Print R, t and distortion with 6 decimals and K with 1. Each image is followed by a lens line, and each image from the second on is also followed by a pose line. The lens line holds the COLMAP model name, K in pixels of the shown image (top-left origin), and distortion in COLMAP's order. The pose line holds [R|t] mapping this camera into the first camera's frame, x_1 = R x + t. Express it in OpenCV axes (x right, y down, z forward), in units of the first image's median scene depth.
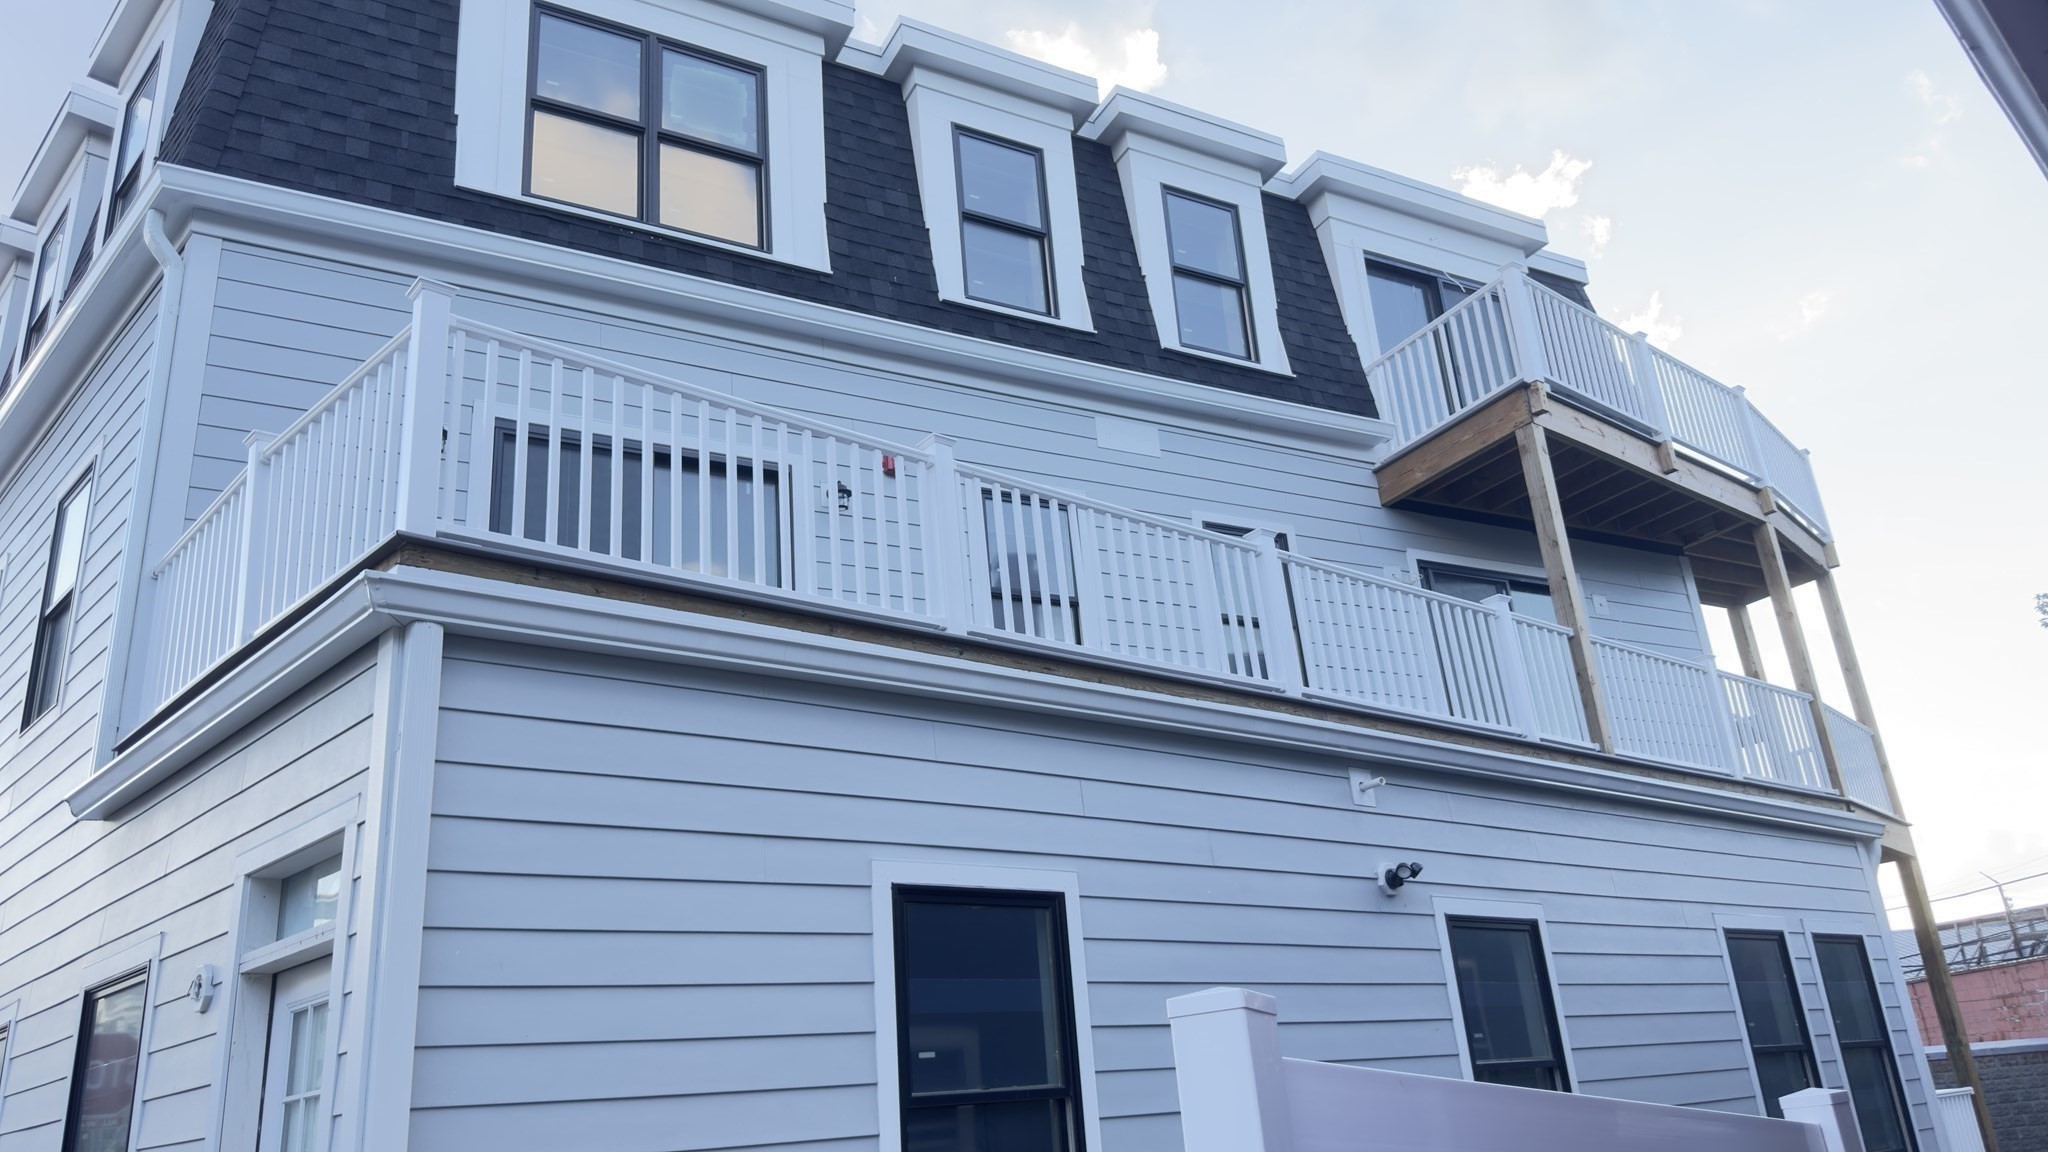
lens RADIAL K [[1439.4, 0, 1030.0], [0, 1439.4, 580.7], [0, 0, 1]] dist [0.127187, -0.200902]
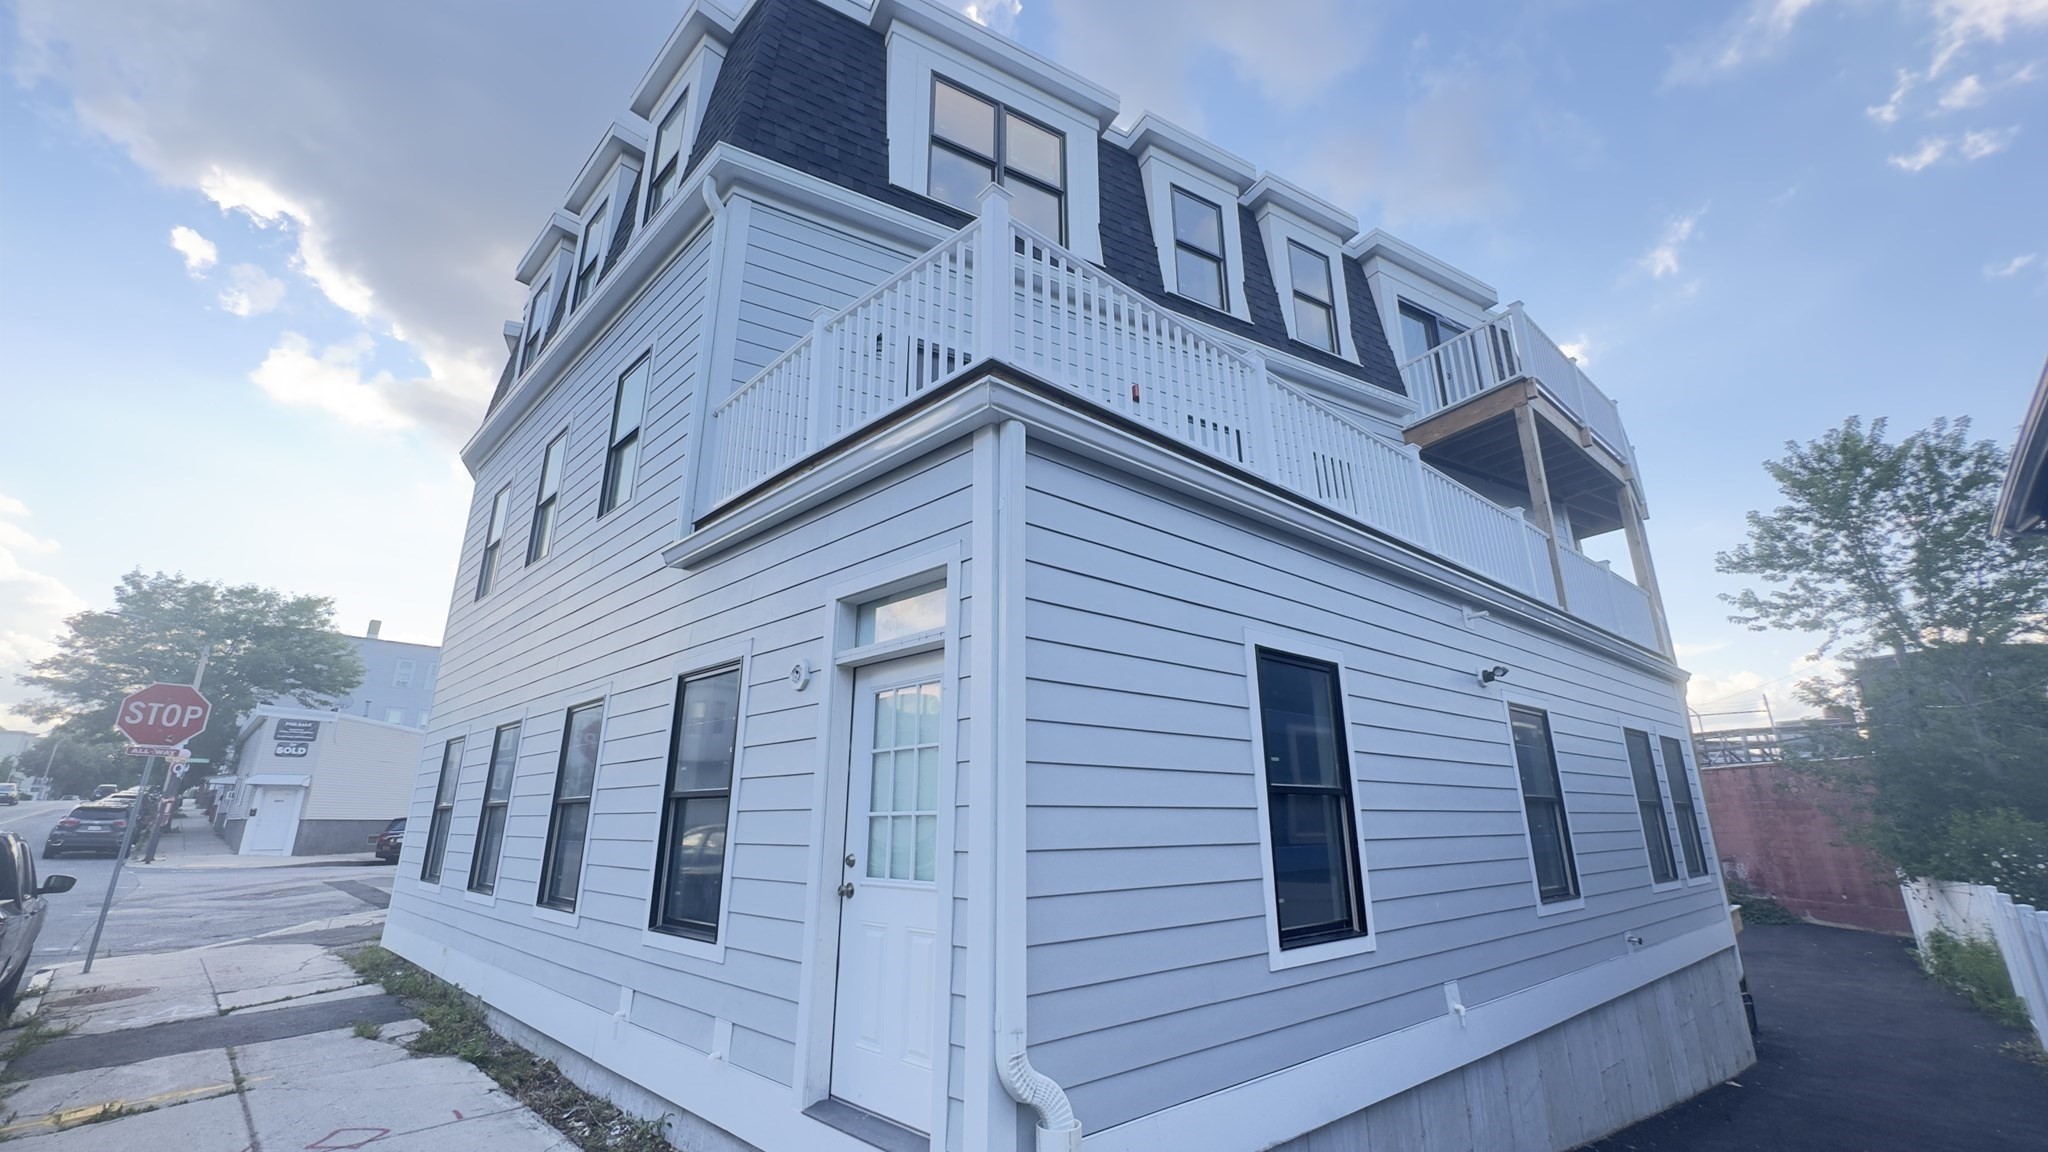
lens RADIAL K [[819.8, 0, 1026.9], [0, 819.8, 576.6], [0, 0, 1]] dist [-0.000404, -0.000040]
pose [[0.997031, 0.076686, -0.006925, -0.186259], [-0.075965, 0.994352, 0.074116, 0.056273], [0.012569, -0.073370, 0.997226, 0.104061]]
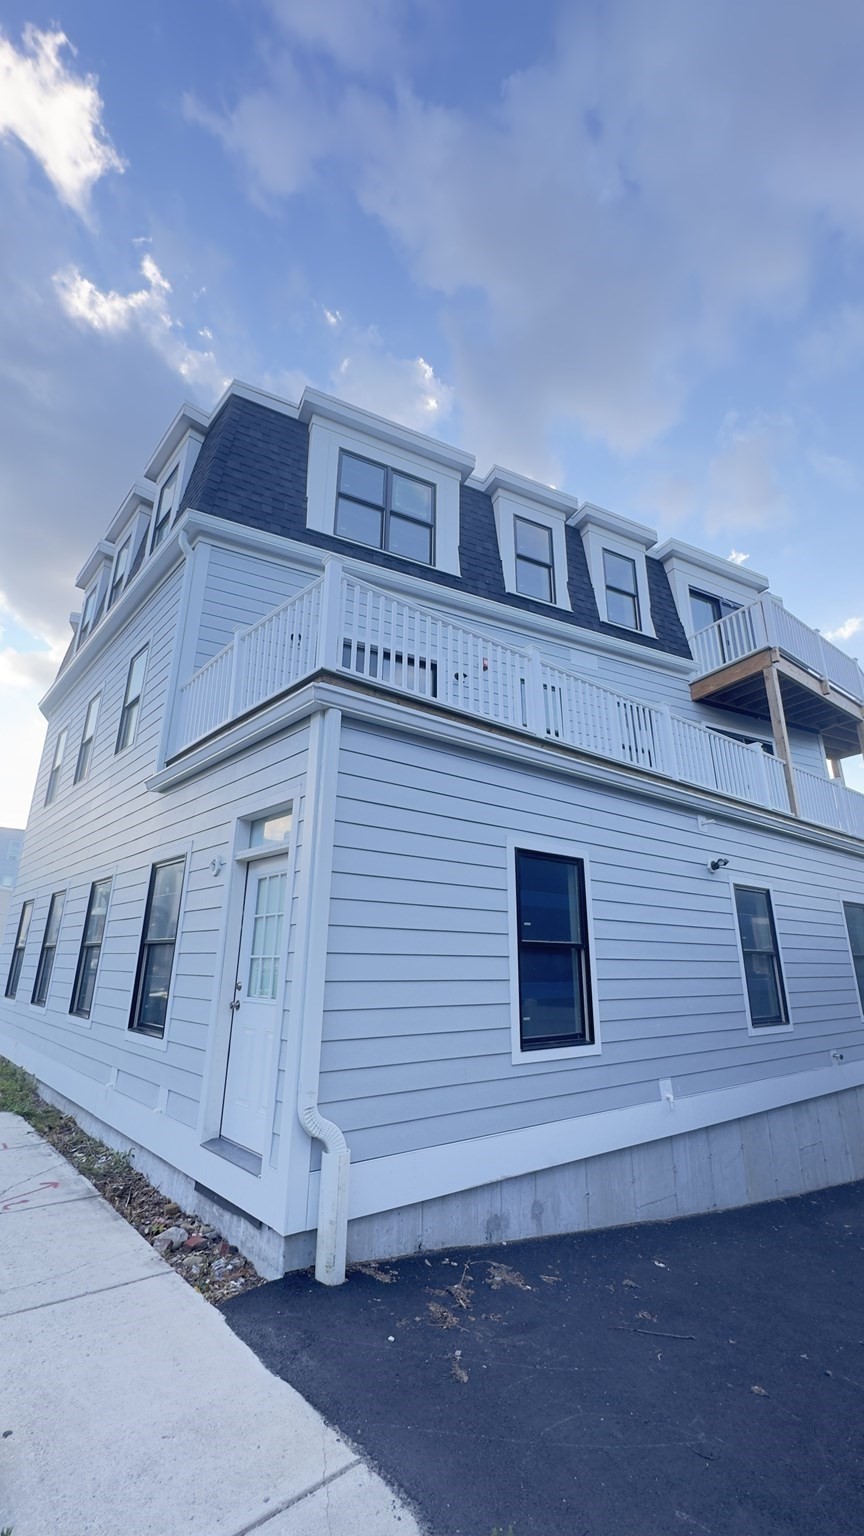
lens RADIAL K [[614.9, 0, 432.0], [0, 614.9, 768.0], [0, 0, 1]] dist [-0.000404, -0.000040]
pose [[0.995077, 0.073505, -0.066479, -0.096159], [-0.069447, 0.995693, 0.061422, 0.024125], [0.070707, -0.056503, 0.995896, 0.041898]]
